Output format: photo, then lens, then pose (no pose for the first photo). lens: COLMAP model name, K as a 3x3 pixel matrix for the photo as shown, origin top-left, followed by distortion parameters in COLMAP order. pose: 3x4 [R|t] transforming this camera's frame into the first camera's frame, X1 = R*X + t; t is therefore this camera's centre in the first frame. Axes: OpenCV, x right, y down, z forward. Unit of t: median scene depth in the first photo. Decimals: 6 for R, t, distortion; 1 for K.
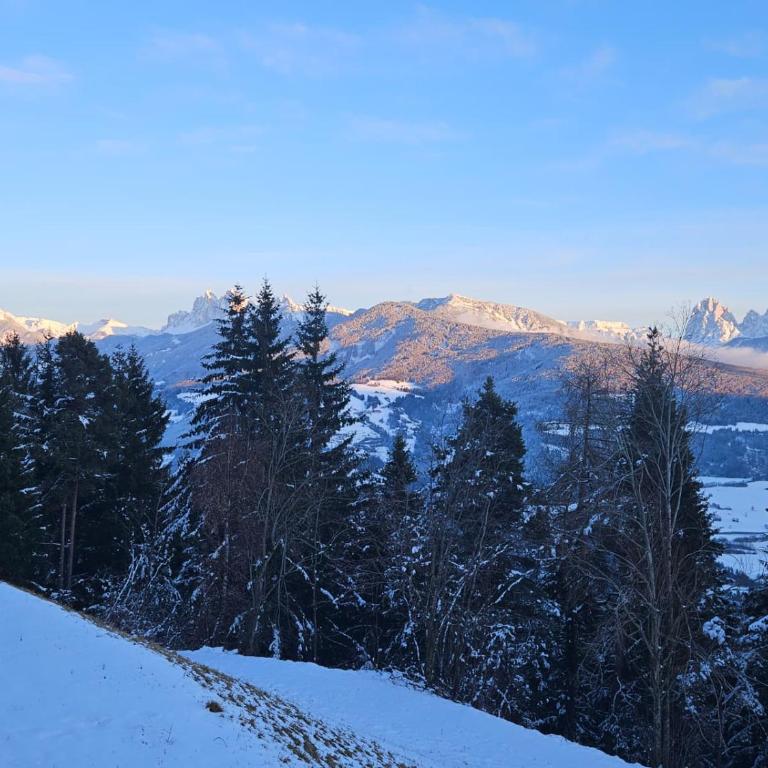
lens RADIAL K [[2079.6, 0, 384.0], [0, 2079.6, 384.1], [0, 0, 1]] dist [0.066675, 0.000000]
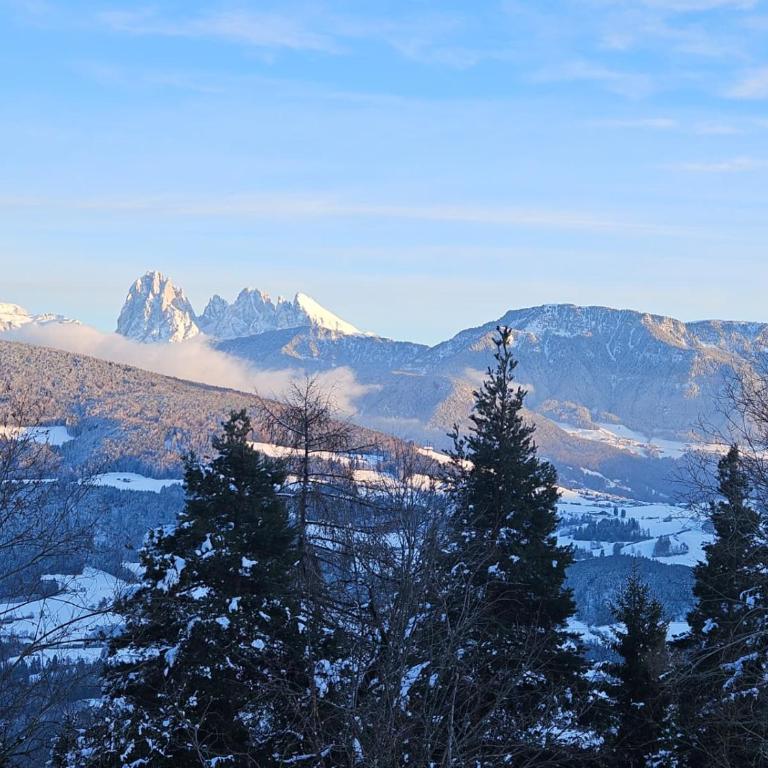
lens RADIAL K [[2079.6, 0, 384.0], [0, 2079.6, 384.5], [0, 0, 1]] dist [0.066675, 0.000000]
pose [[0.675567, 0.016633, 0.737111, -0.252815], [-0.021117, 0.999772, -0.003206, -0.007599], [-0.736996, -0.013400, 0.675764, 0.534944]]
